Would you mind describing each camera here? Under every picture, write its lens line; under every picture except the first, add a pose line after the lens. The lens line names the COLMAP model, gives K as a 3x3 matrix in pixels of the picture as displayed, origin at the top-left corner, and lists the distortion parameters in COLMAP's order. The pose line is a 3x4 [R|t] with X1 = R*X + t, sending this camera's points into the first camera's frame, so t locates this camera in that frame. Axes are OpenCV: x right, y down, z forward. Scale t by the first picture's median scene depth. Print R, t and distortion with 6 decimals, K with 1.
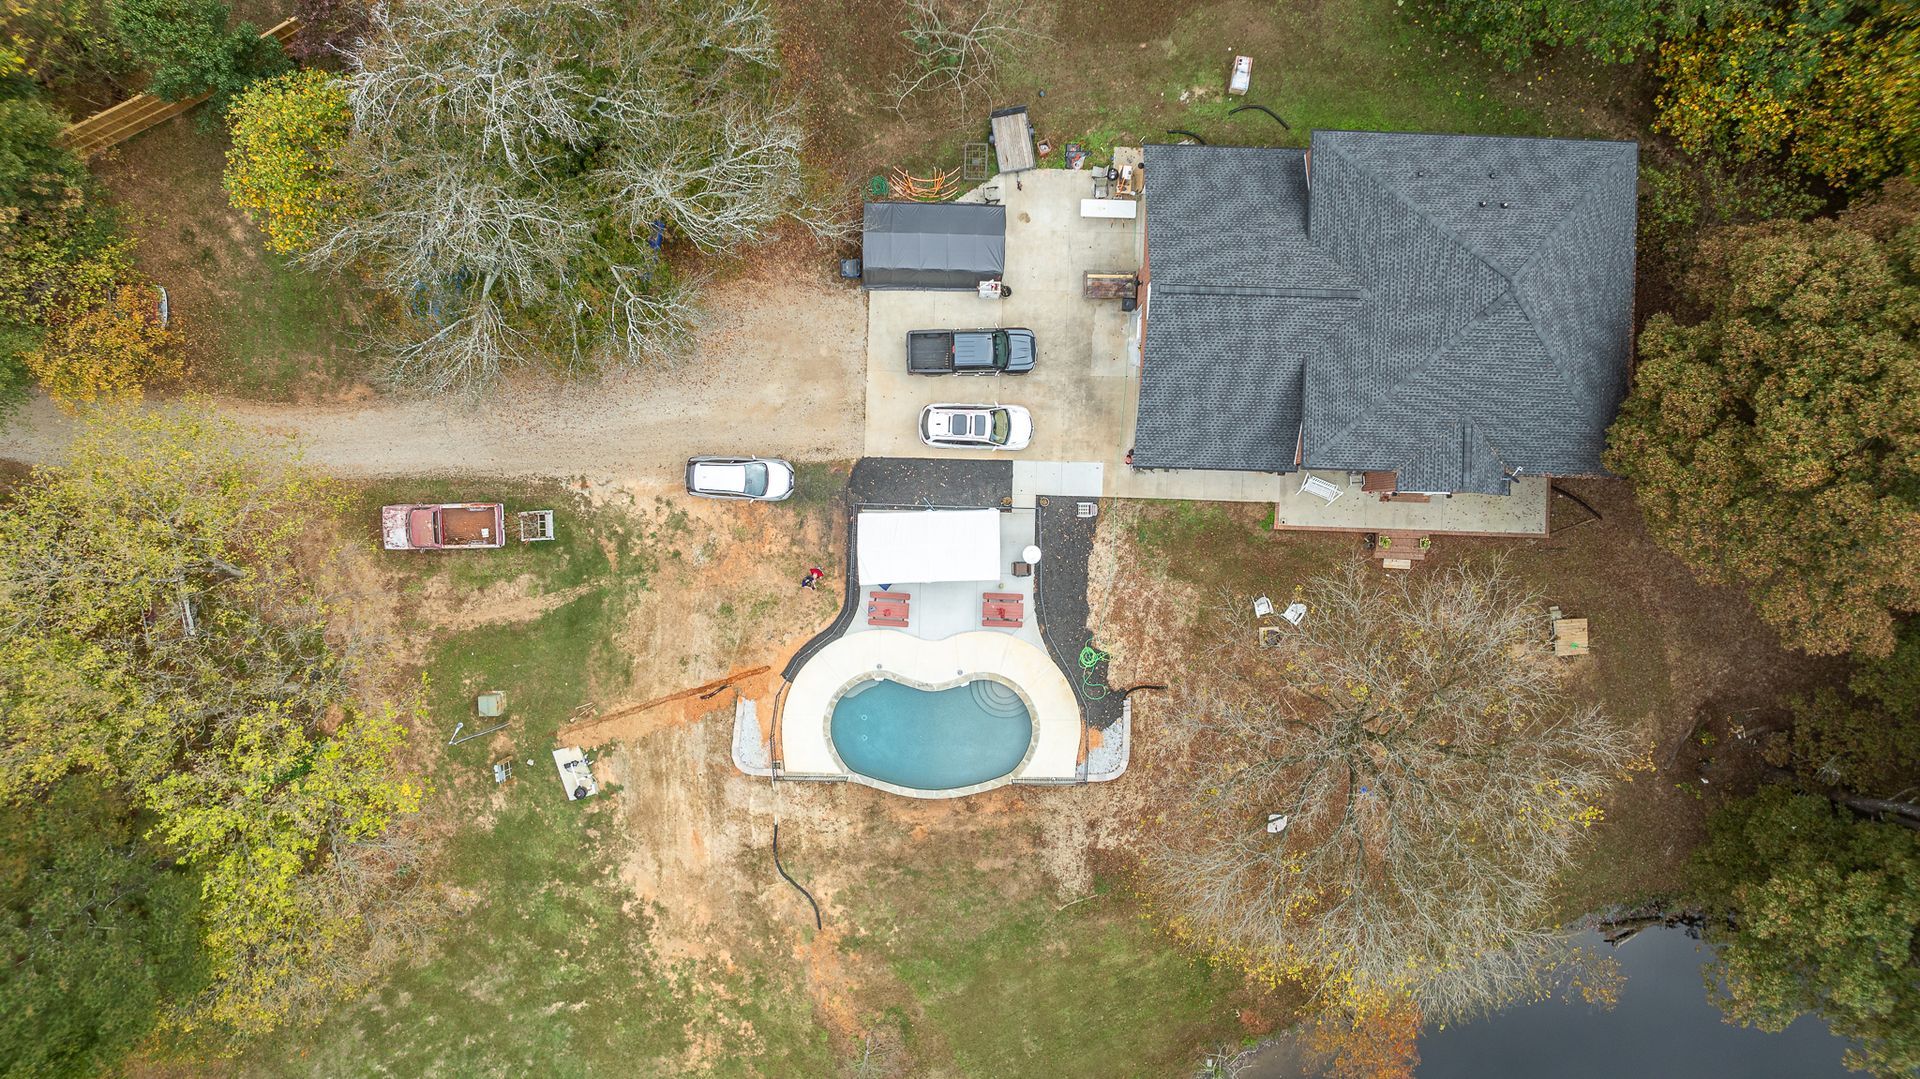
lens RADIAL K [[1348.5, 0, 959.9], [0, 1348.5, 540.6], [0, 0, 1]] dist [-0.026940, 0.013666]
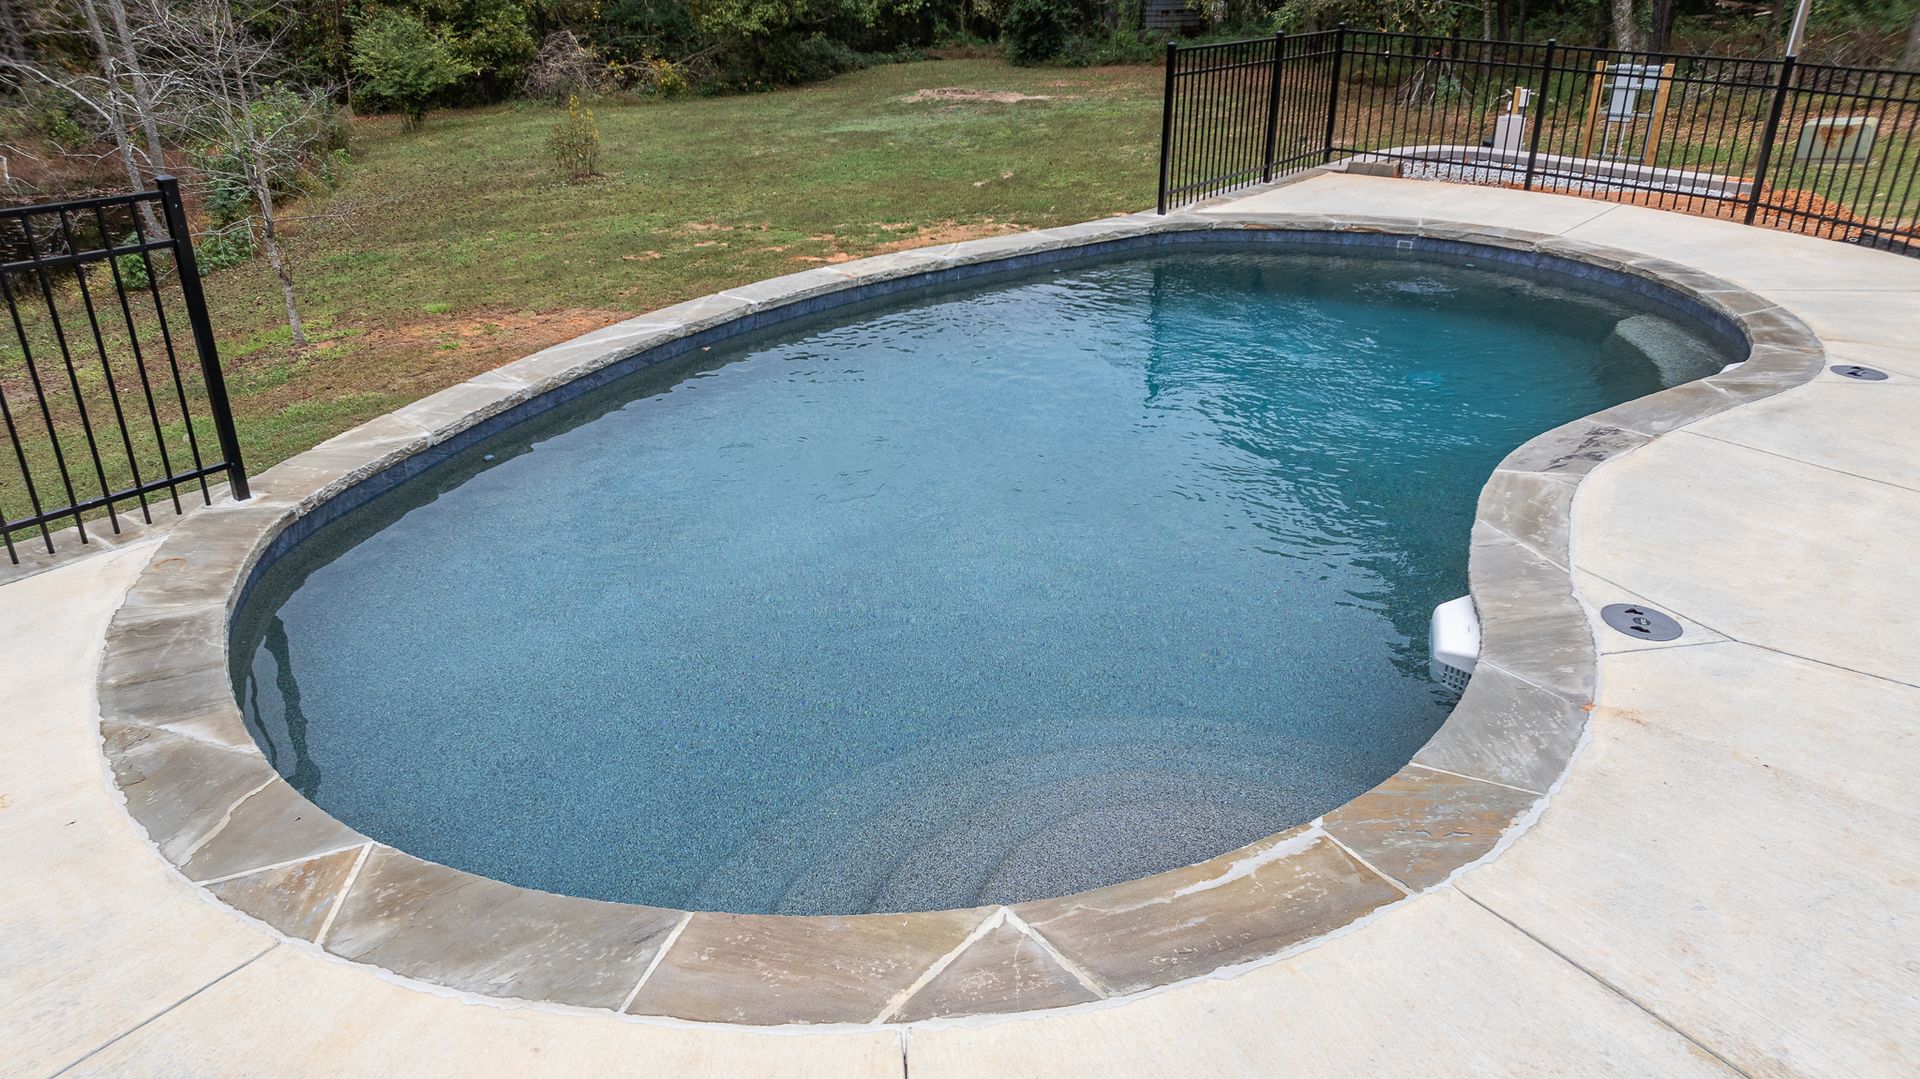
lens RADIAL K [[1348.5, 0, 958.7], [0, 1348.5, 546.2], [0, 0, 1]] dist [-0.026940, 0.013666]
pose [[-0.604112, 0.339415, -0.721004, 0.074664], [-0.796899, -0.257322, 0.546568, 0.088226], [-0.000017, 0.904756, 0.425930, 0.959090]]
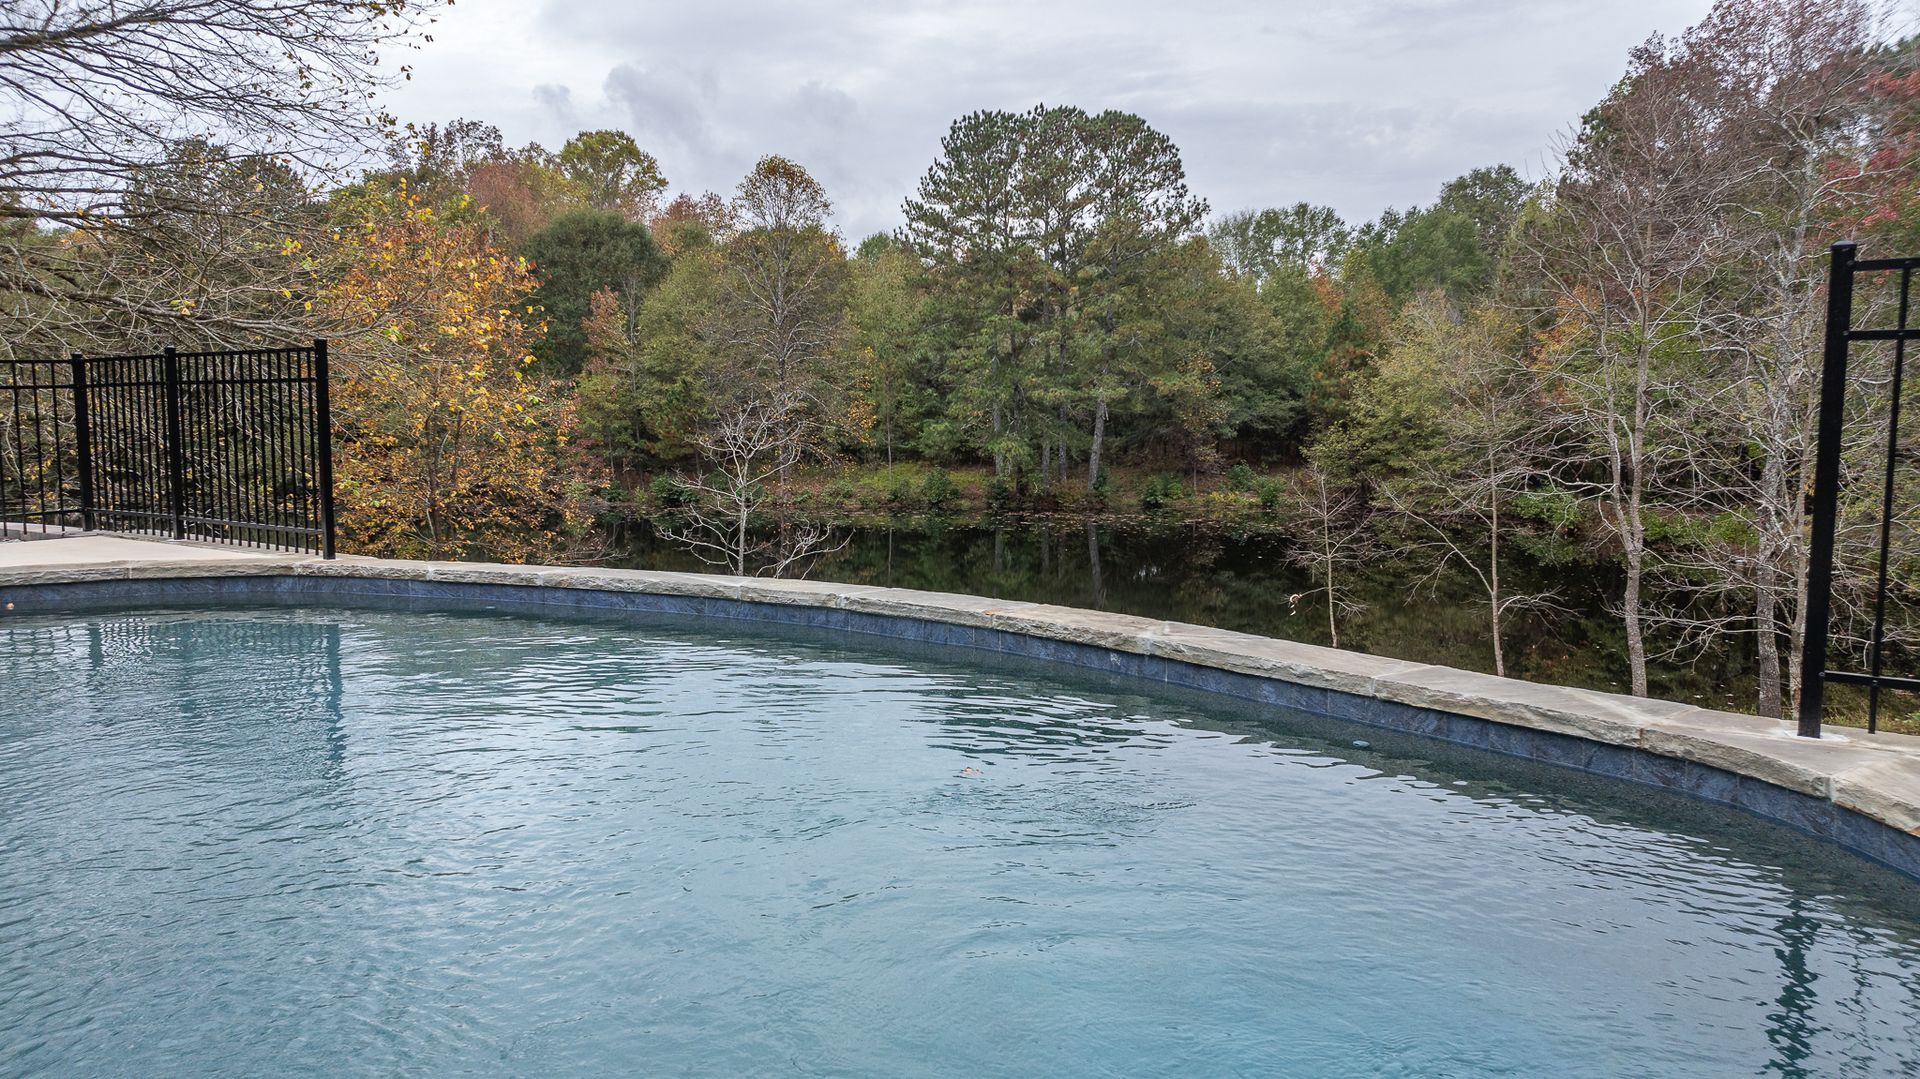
lens RADIAL K [[1348.5, 0, 959.1], [0, 1348.5, 546.8], [0, 0, 1]] dist [-0.026940, 0.013666]
pose [[-0.818566, -0.053152, 0.571949, -0.084907], [0.574404, -0.081421, 0.814513, 0.105839], [0.003276, 0.995262, 0.097179, 0.980717]]
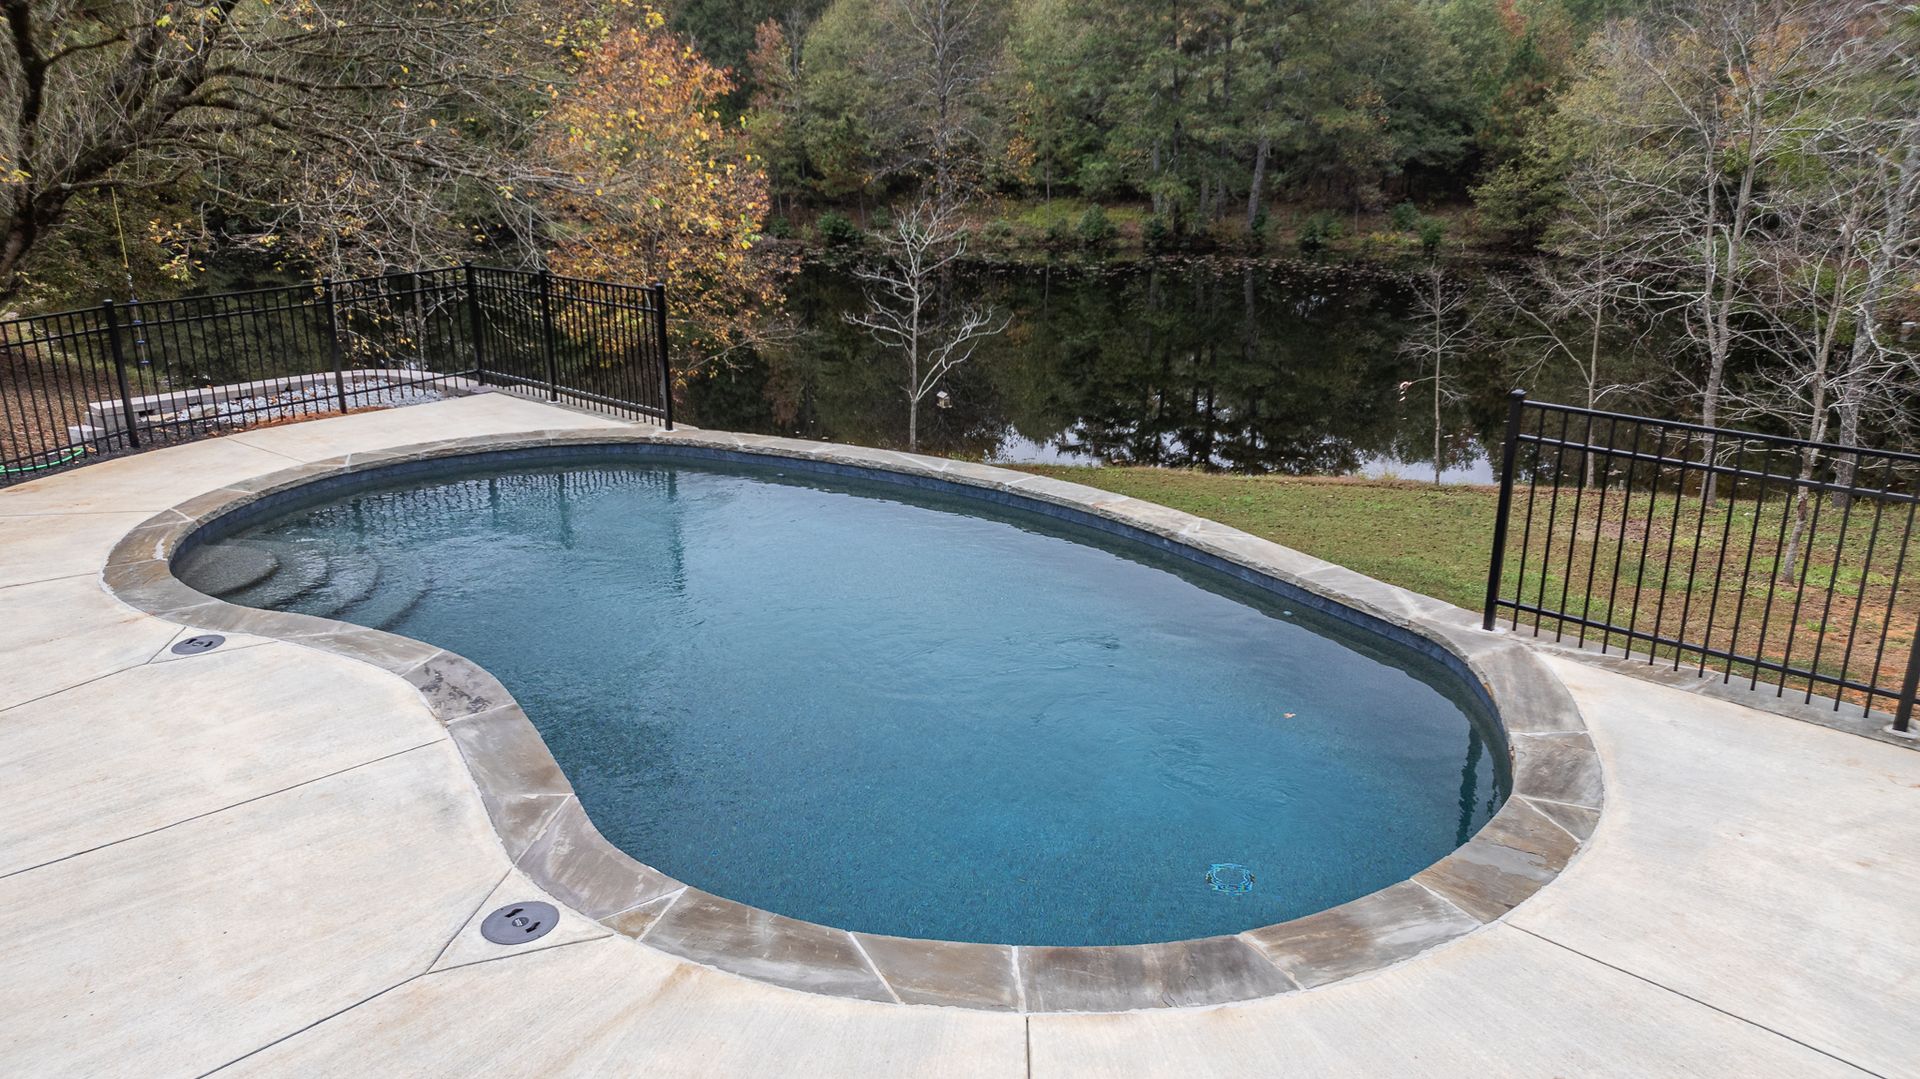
lens RADIAL K [[1348.5, 0, 960.8], [0, 1348.5, 538.7], [0, 0, 1]] dist [-0.026940, 0.013666]
pose [[-0.747348, -0.190128, 0.636649, -0.121393], [0.664393, -0.224325, 0.712924, 0.060868], [0.007269, 0.955787, 0.293969, 0.952039]]
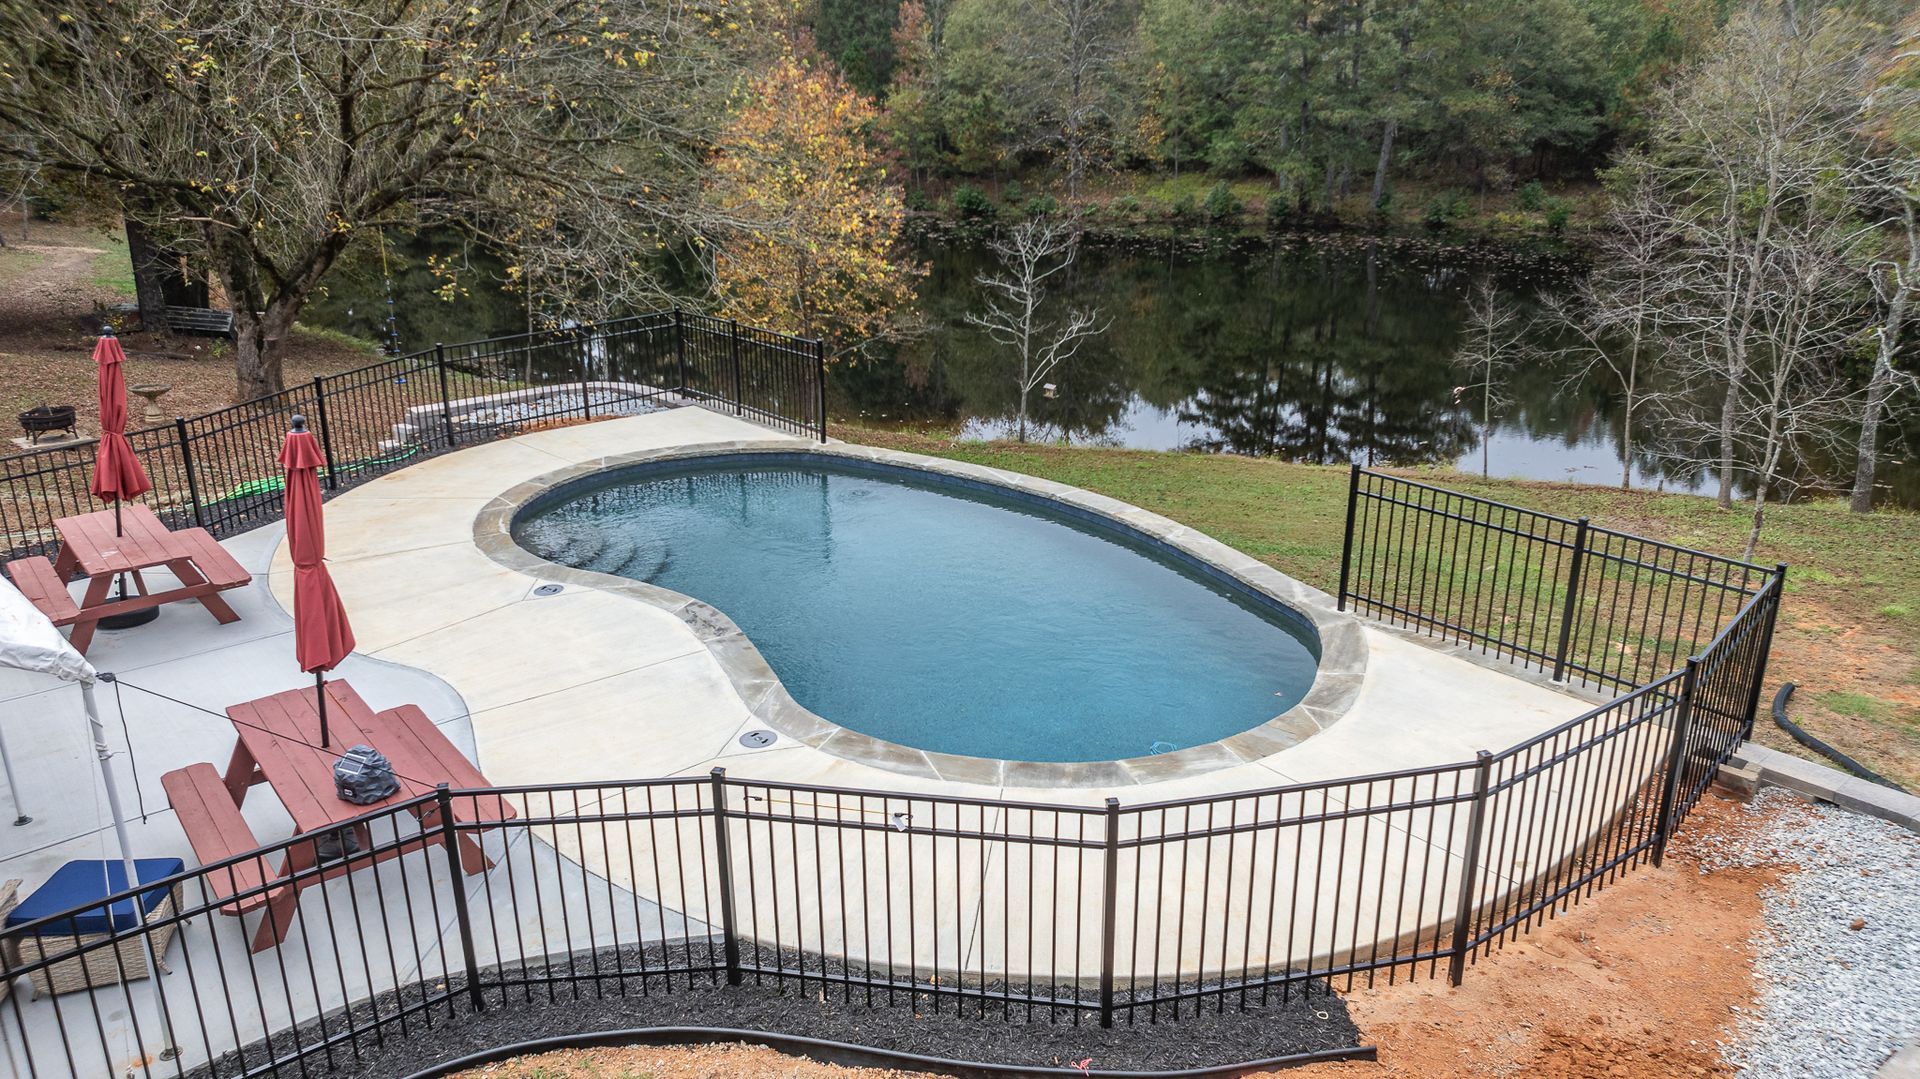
lens RADIAL K [[1348.5, 0, 961.8], [0, 1348.5, 540.0], [0, 0, 1]] dist [-0.026940, 0.013666]
pose [[-0.677335, -0.235422, 0.696989, -0.174268], [0.735649, -0.224699, 0.639008, 0.018820], [0.006176, 0.945562, 0.325384, 0.924628]]
